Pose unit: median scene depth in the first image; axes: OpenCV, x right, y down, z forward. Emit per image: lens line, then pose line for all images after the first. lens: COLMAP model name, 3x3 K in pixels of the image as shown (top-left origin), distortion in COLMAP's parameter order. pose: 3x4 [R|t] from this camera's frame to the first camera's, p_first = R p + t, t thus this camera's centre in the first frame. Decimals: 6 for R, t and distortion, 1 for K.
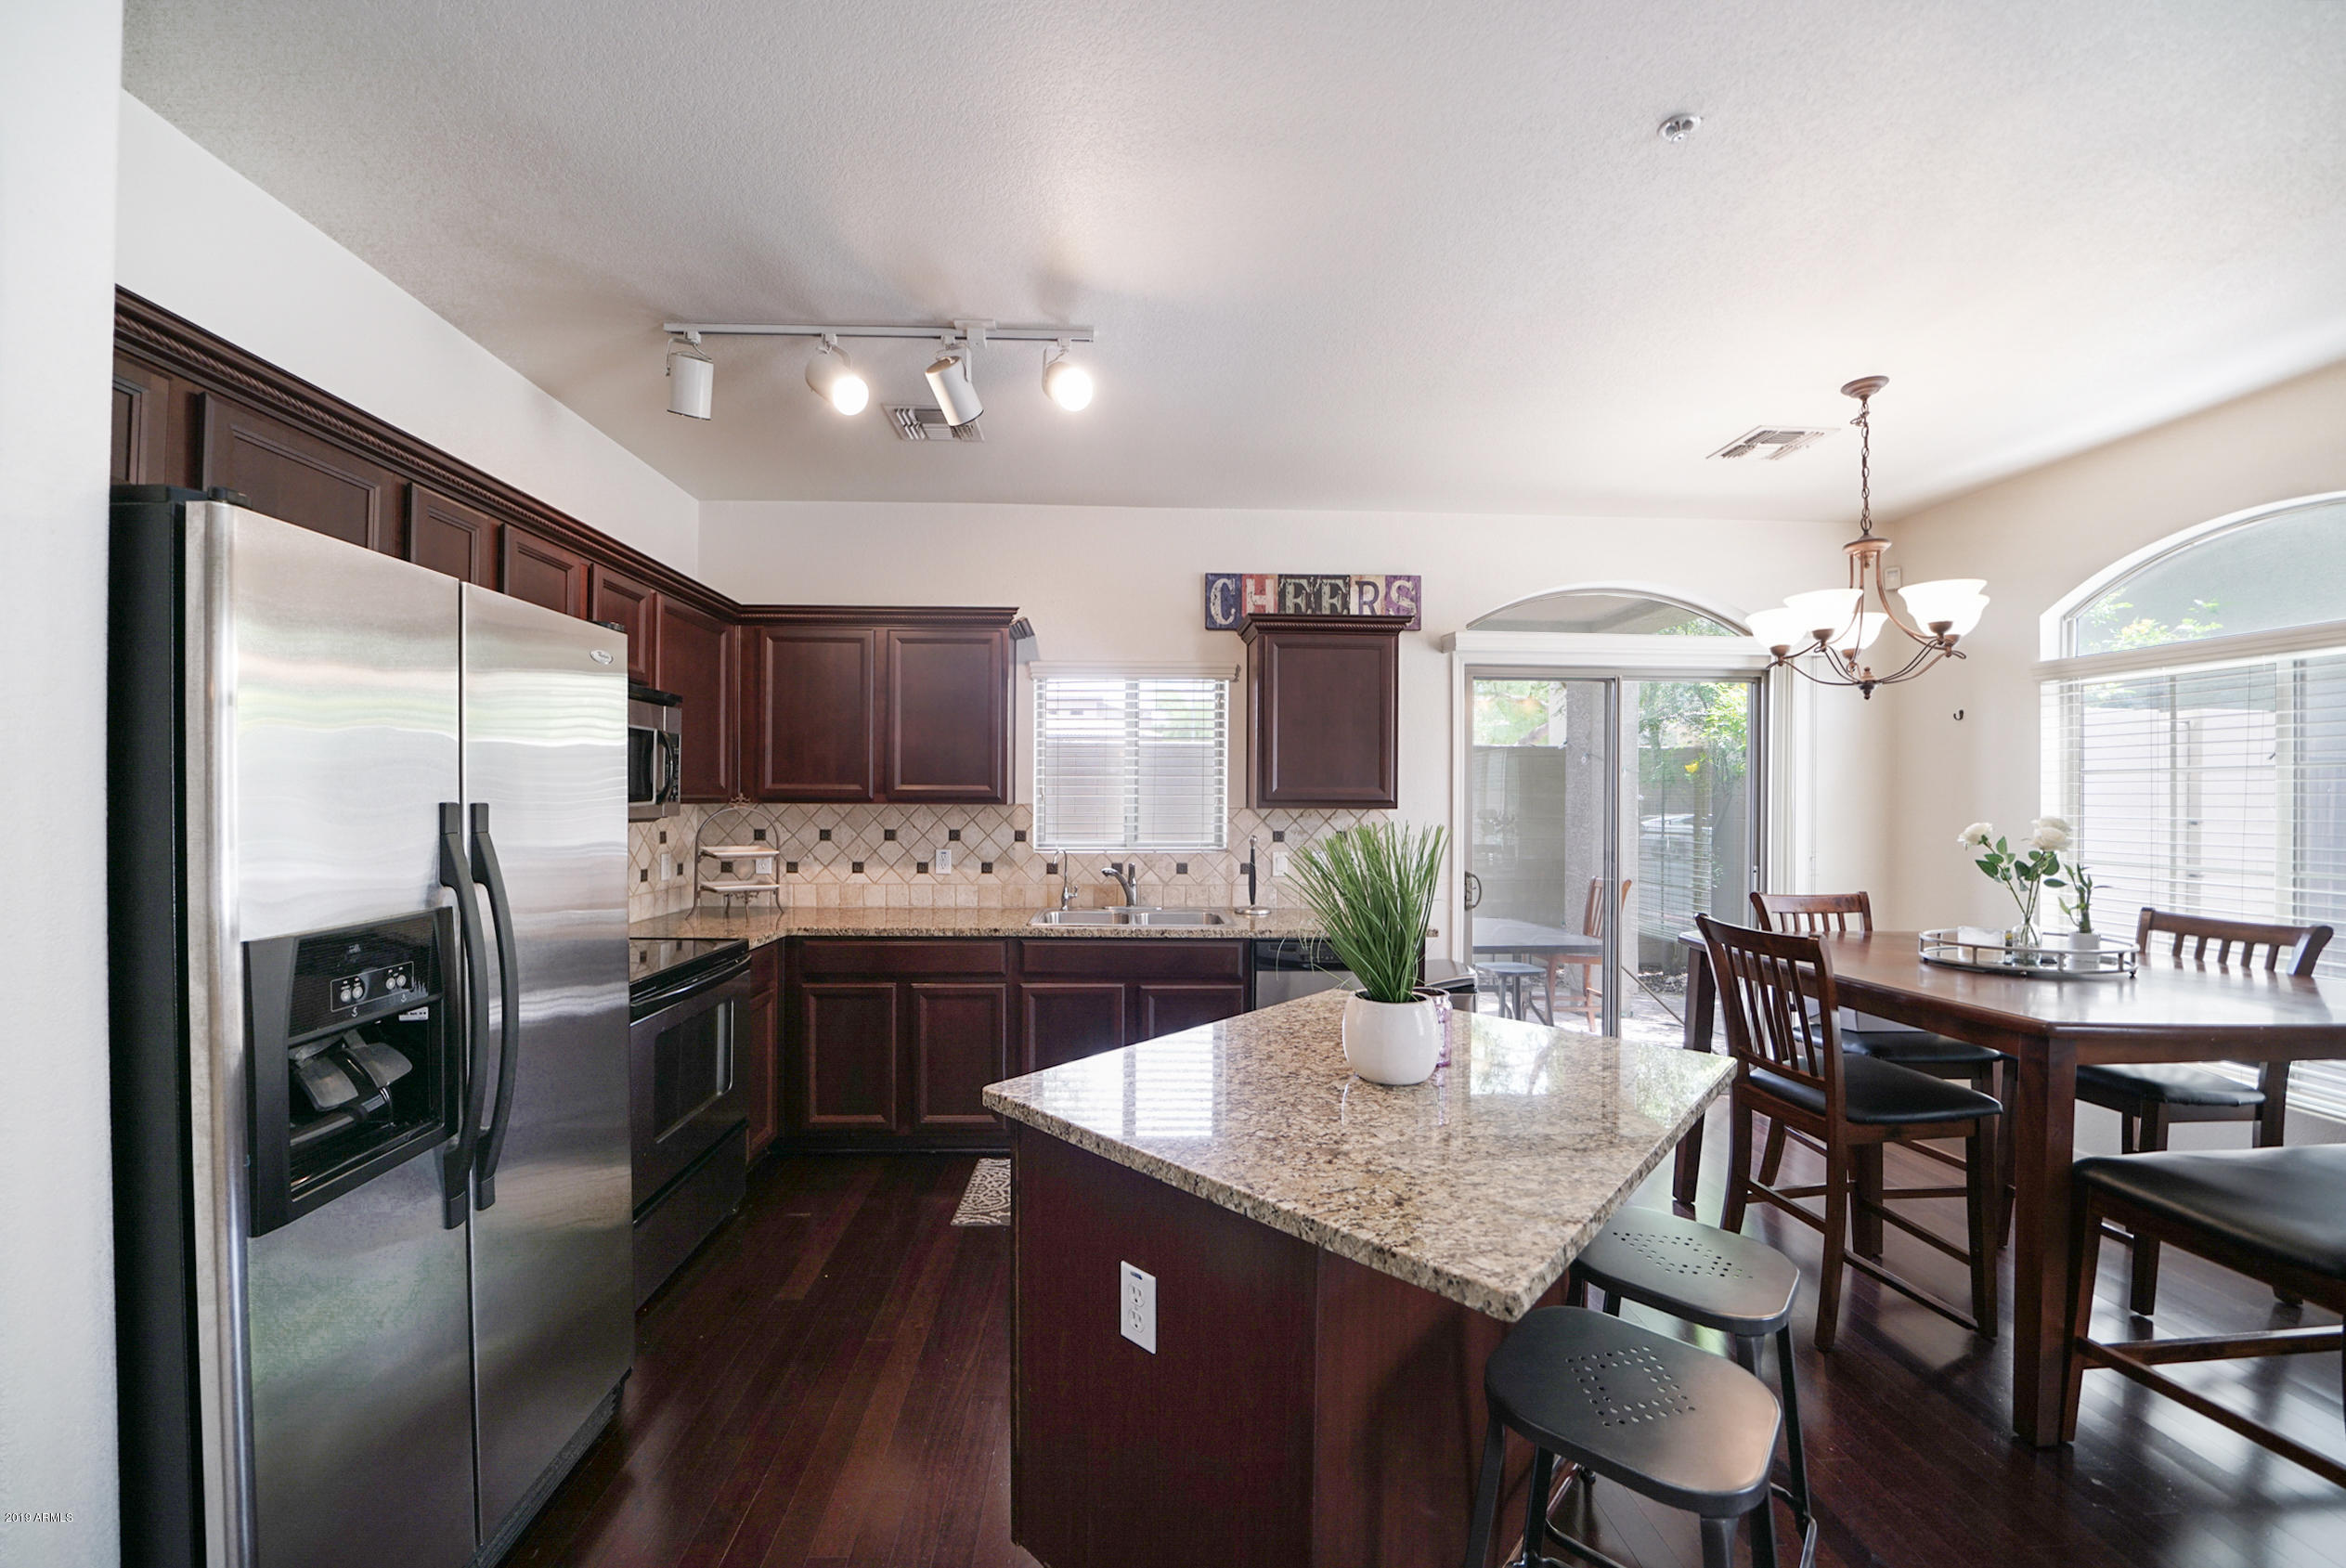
lens RADIAL K [[869.2, 0, 1143.3], [0, 869.2, 797.4], [0, 0, 1]] dist [-0.032619, -0.000036]
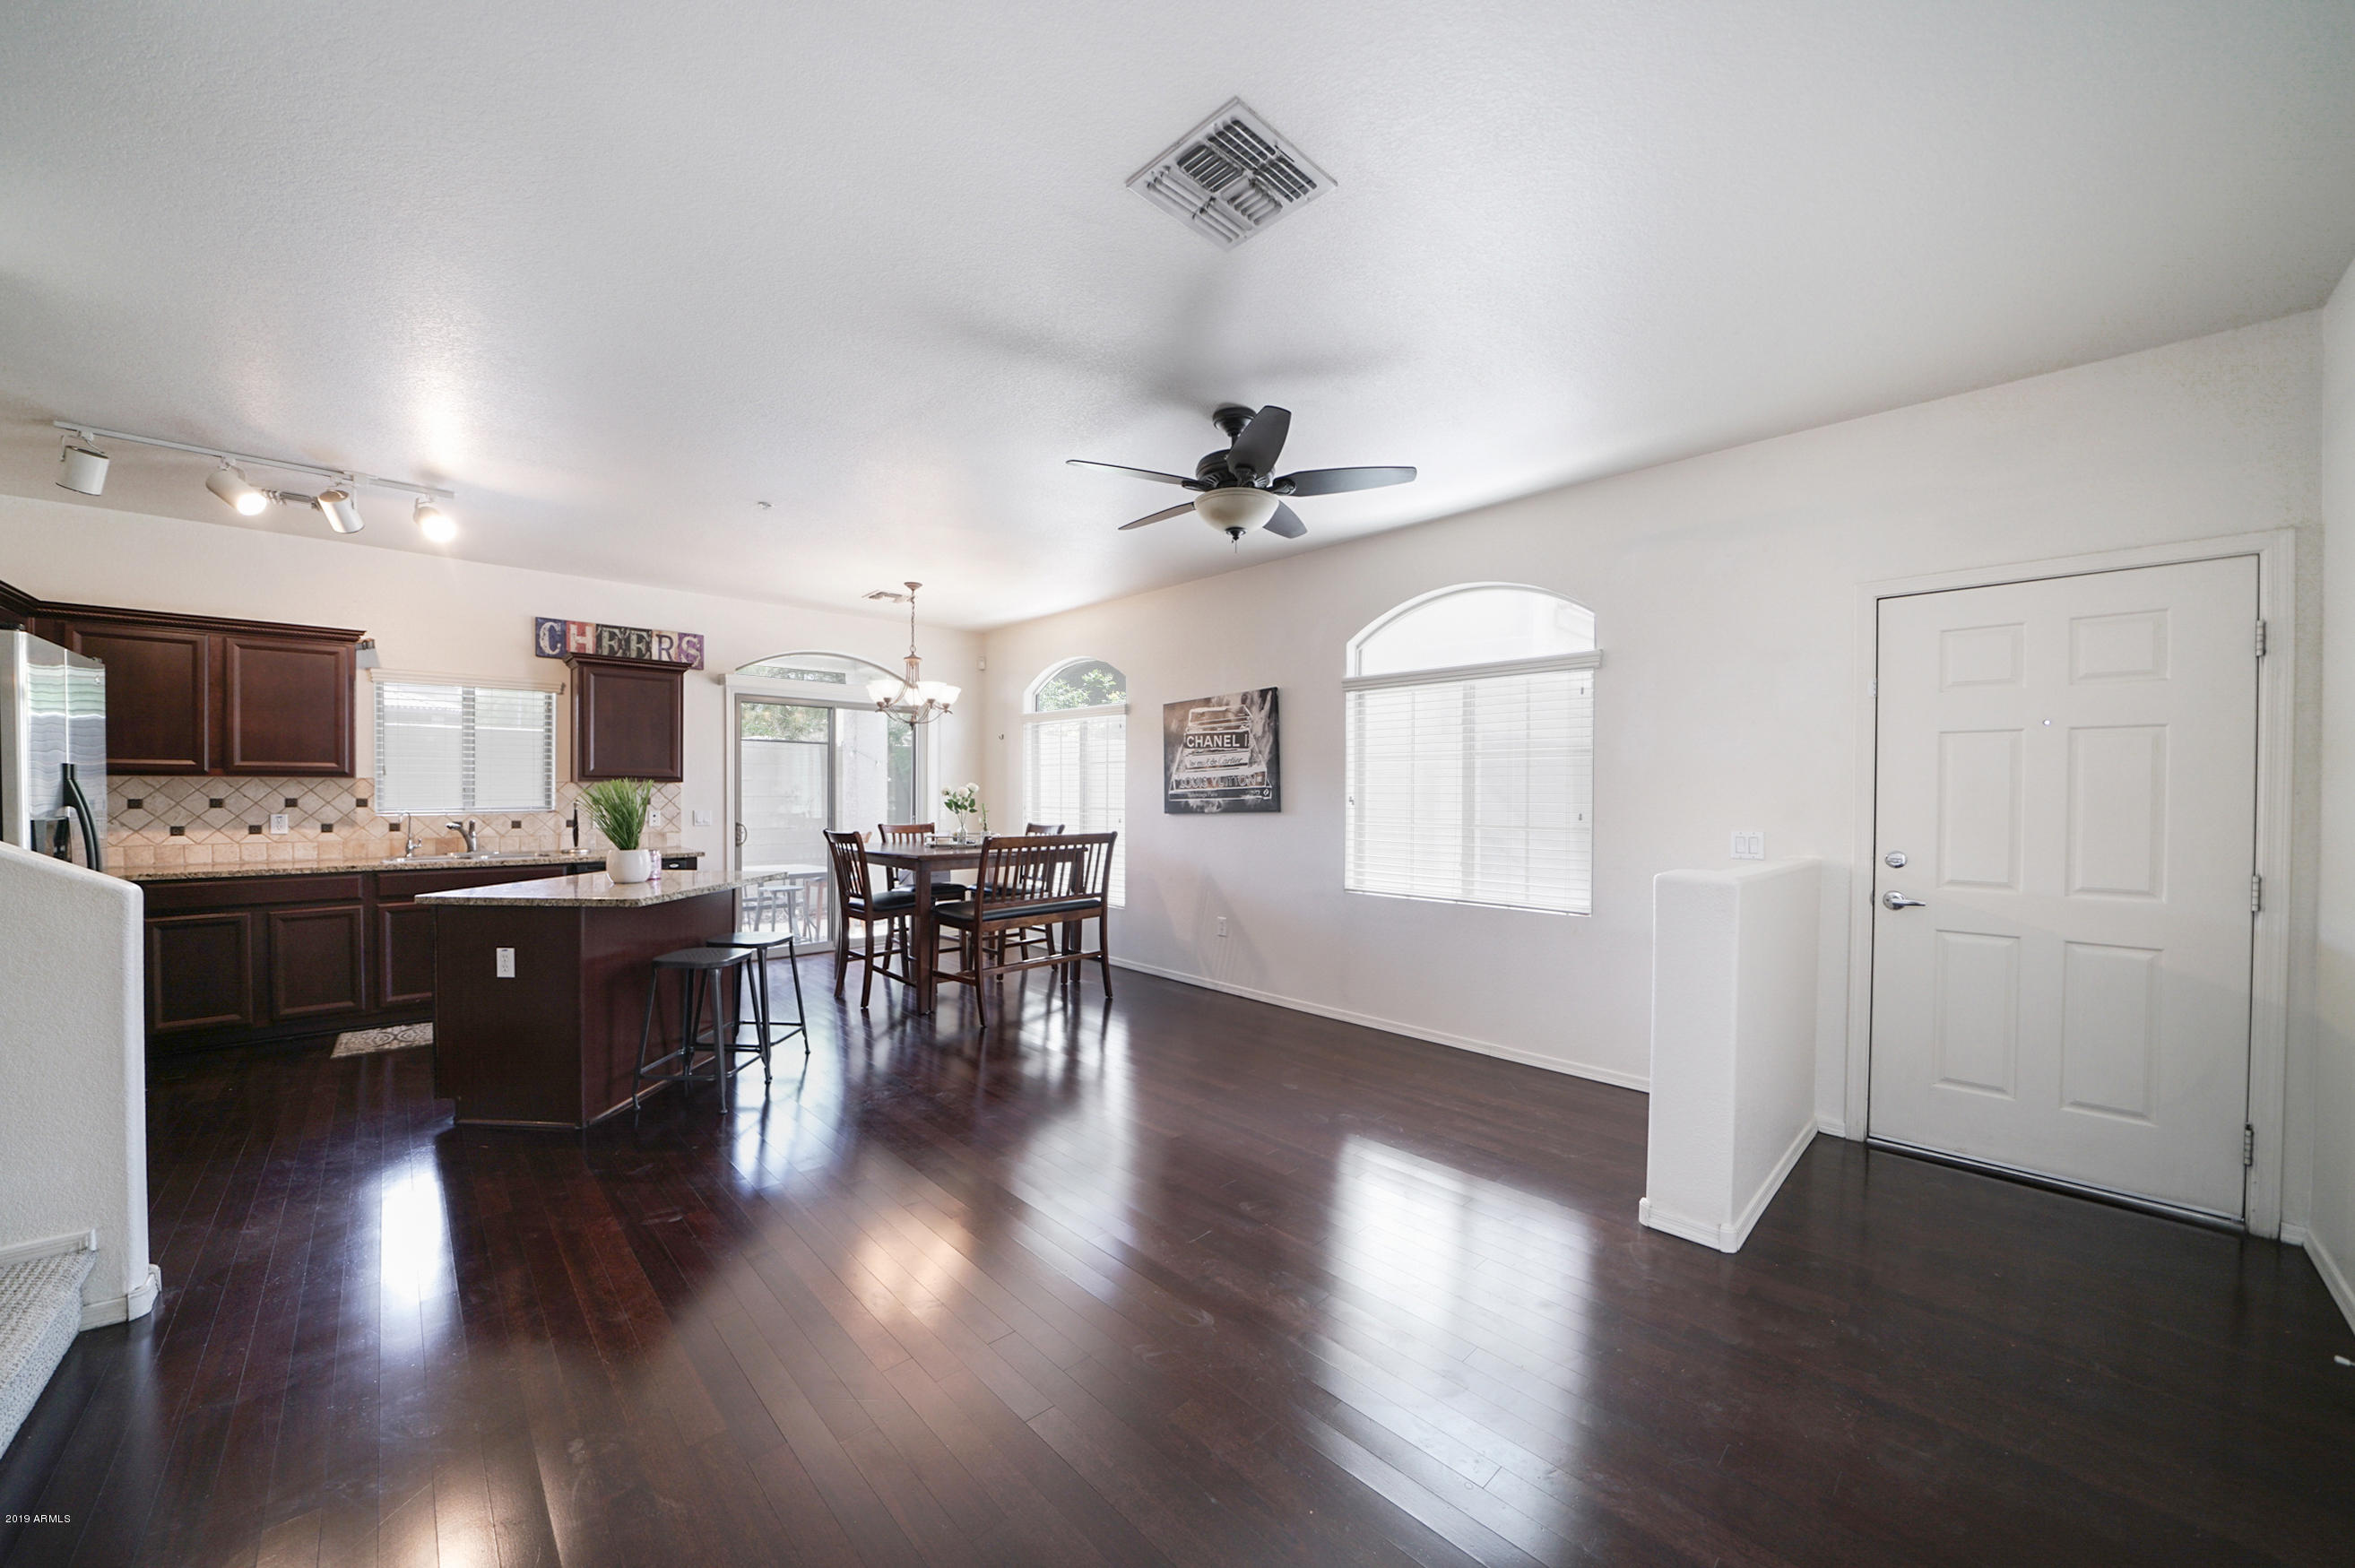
lens RADIAL K [[847.5, 0, 1172.9], [0, 847.5, 798.2], [0, 0, 1]] dist [-0.019441, 0.000192]
pose [[0.752140, -0.007724, 0.658959, -0.050033], [-0.000879, 0.999919, 0.012724, 0.021081], [-0.659003, -0.010149, 0.752072, -0.733983]]
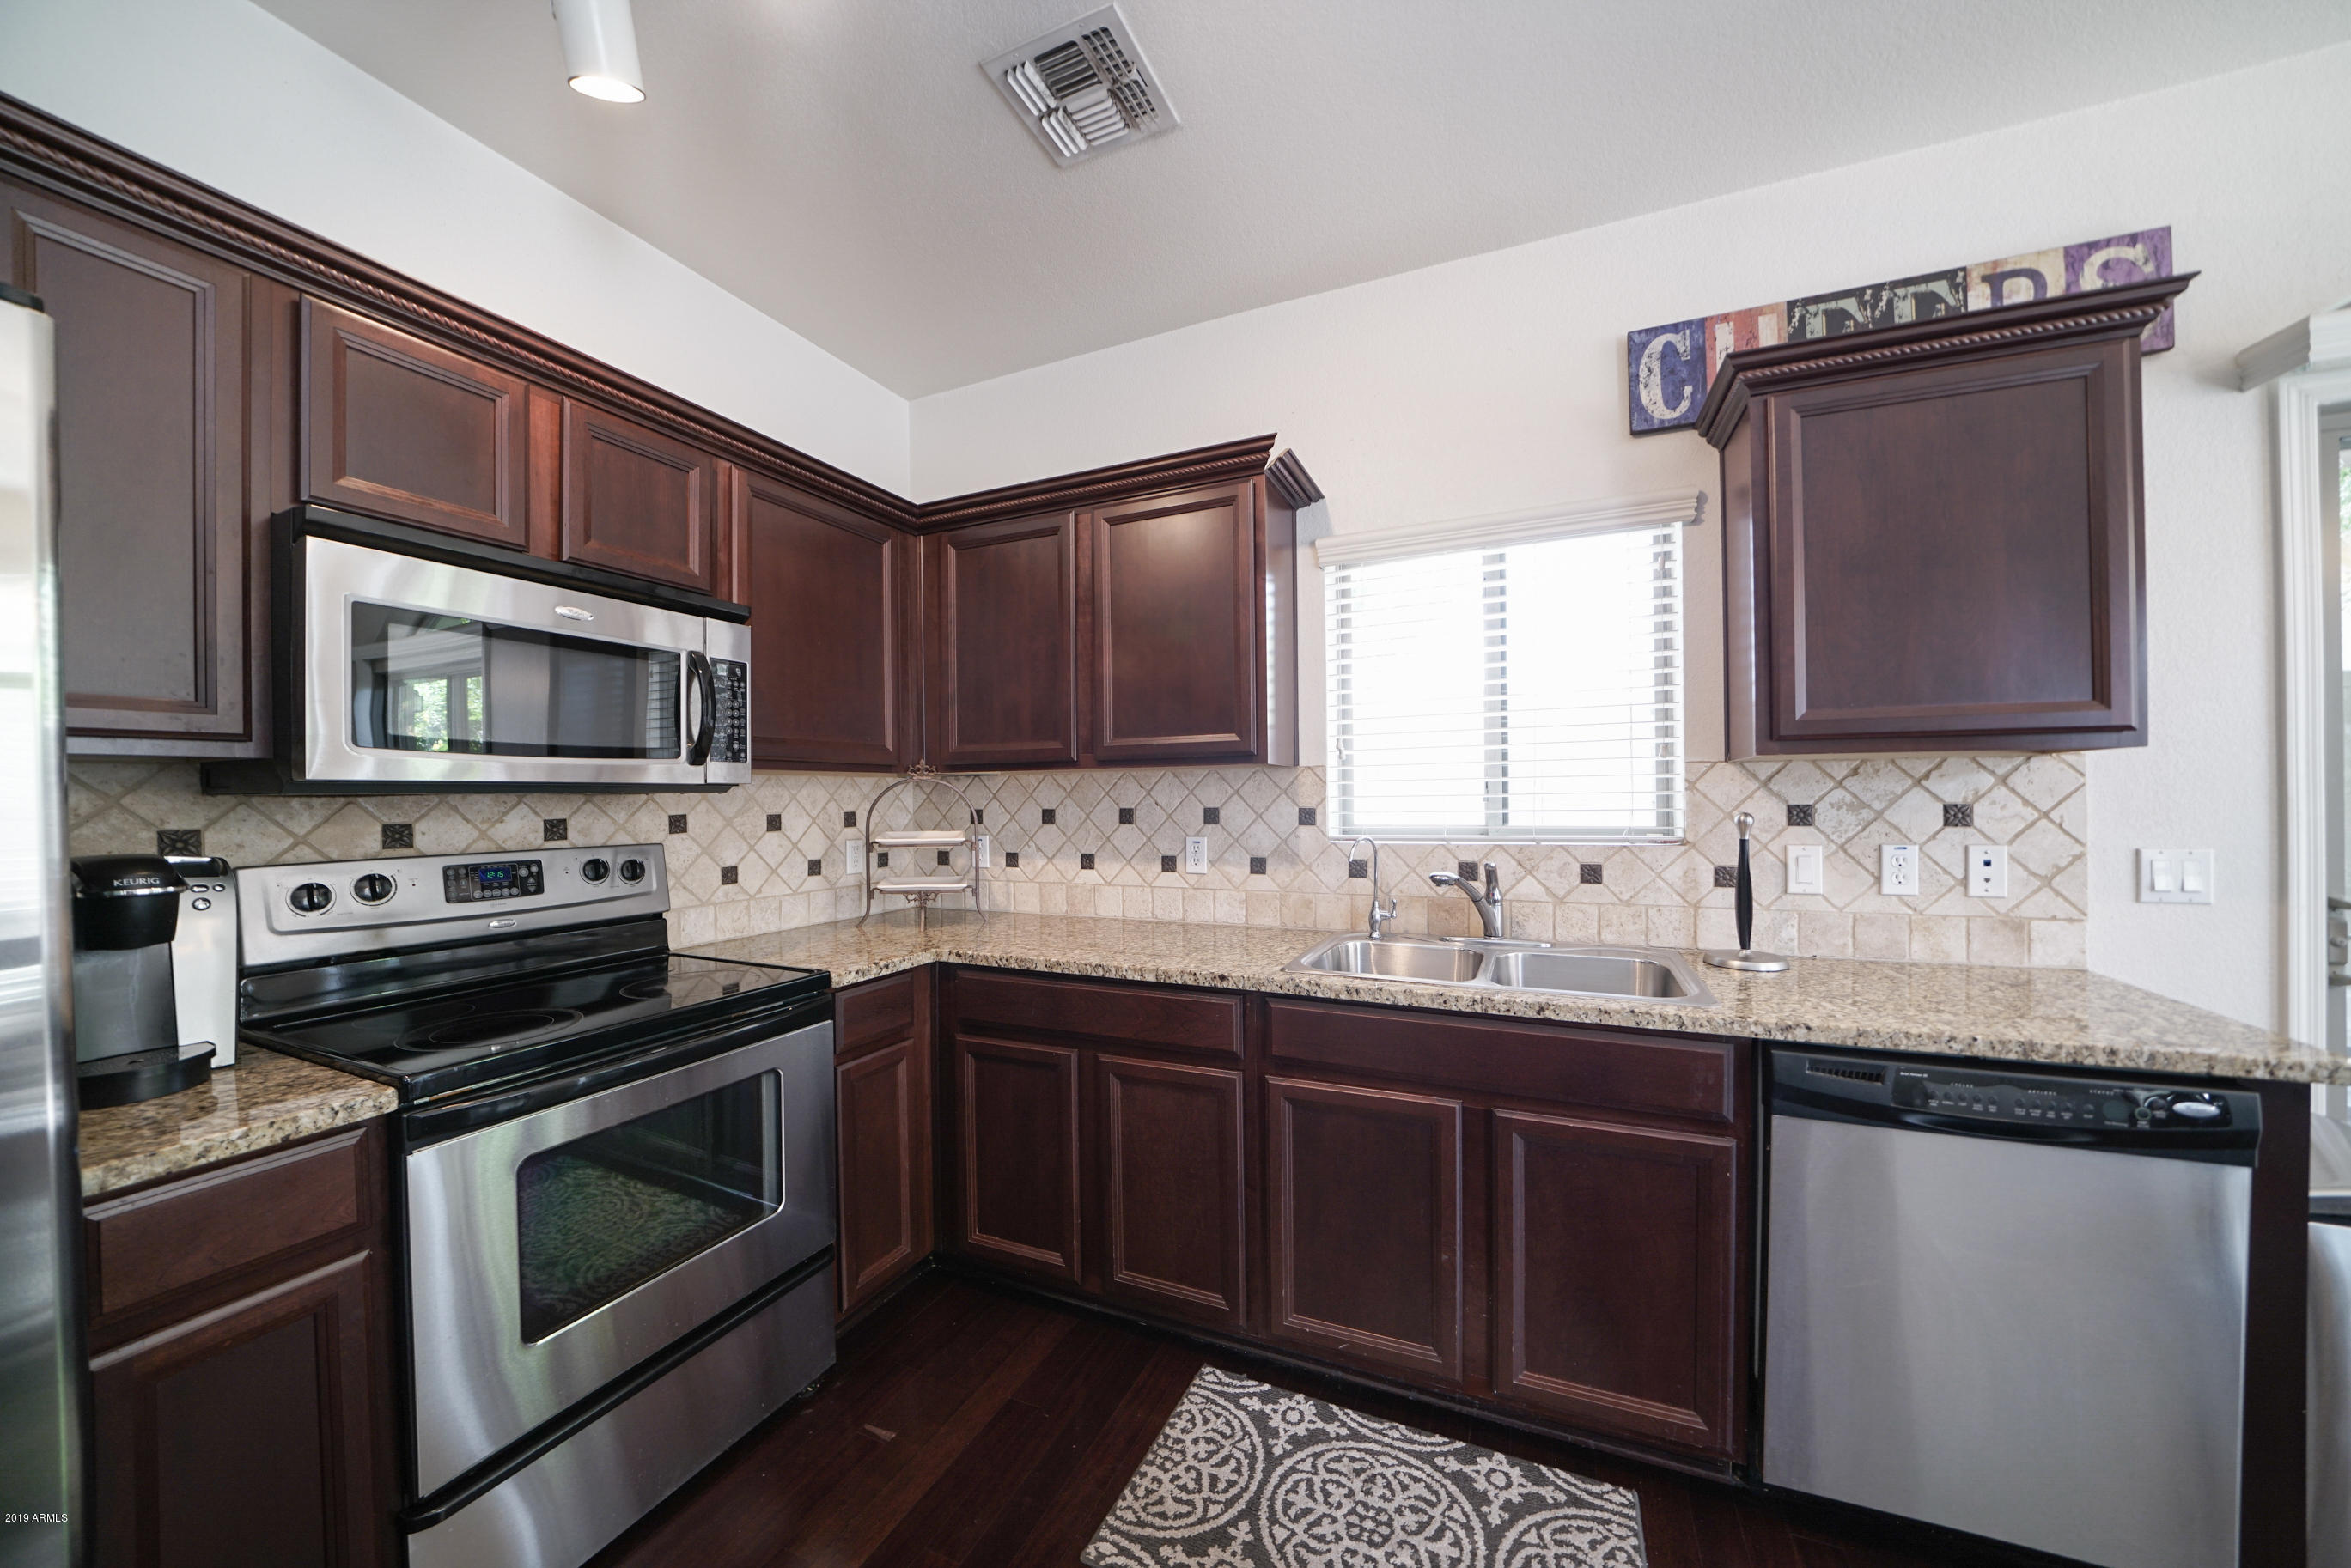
lens RADIAL K [[811.4, 0, 1182.1], [0, 811.4, 796.2], [0, 0, 1]] dist [-0.023721, 0.001946]
pose [[0.902766, -0.015392, -0.429857, 0.031102], [0.017090, 0.999854, 0.000088, 0.028179], [0.429793, -0.007426, 0.902897, 0.428674]]
